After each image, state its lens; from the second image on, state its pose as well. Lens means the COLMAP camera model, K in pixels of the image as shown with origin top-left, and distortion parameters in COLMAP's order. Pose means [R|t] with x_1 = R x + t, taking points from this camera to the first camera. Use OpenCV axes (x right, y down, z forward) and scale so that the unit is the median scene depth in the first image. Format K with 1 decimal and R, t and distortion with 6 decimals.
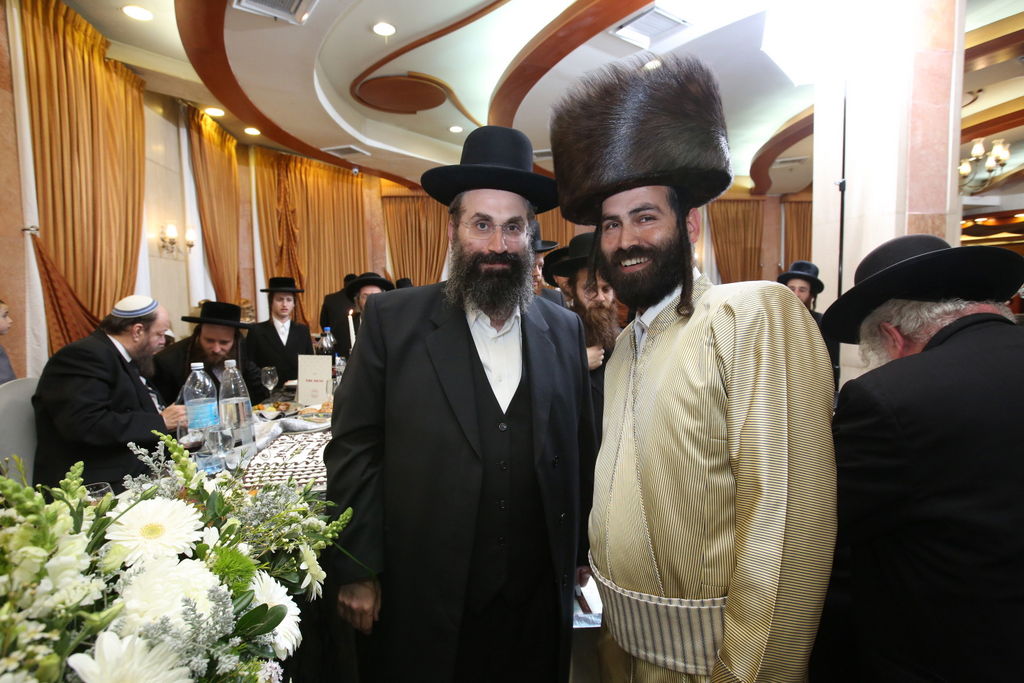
lens RADIAL K [[507.4, 0, 512.0], [0, 507.4, 341.5], [0, 0, 1]] dist [-0.025963, 0.000891]
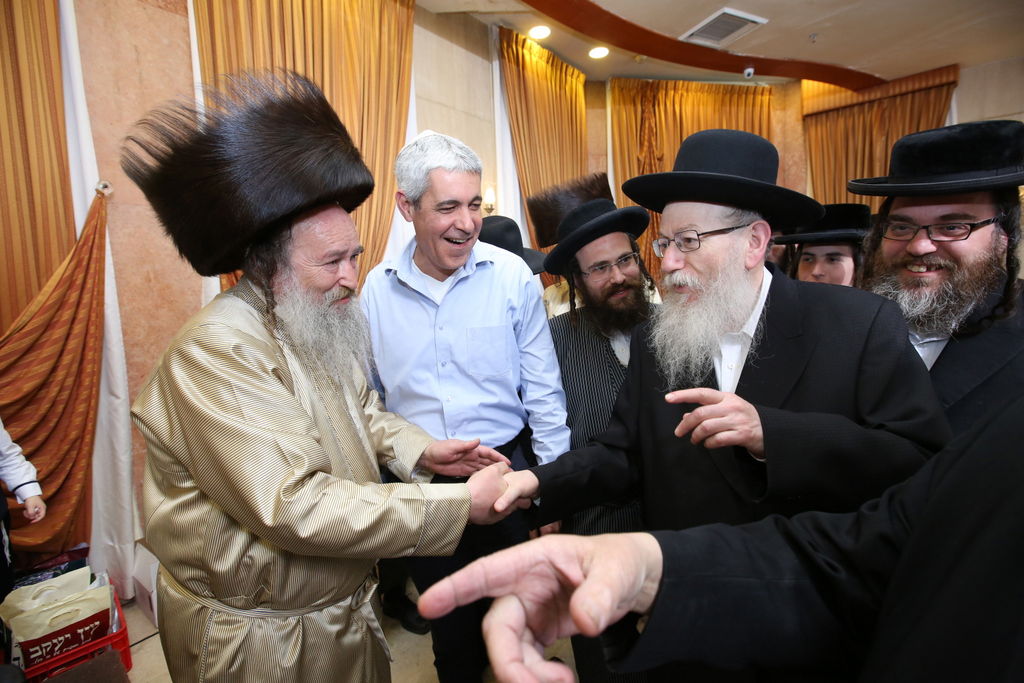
lens RADIAL K [[461.4, 0, 510.8], [0, 461.4, 337.1], [0, 0, 1]] dist [-0.042828, 0.011551]
pose [[0.650135, 0.079745, -0.755623, -0.062614], [-0.044034, 0.996760, 0.067308, -0.040806], [0.758542, -0.010486, 0.651540, 0.500315]]
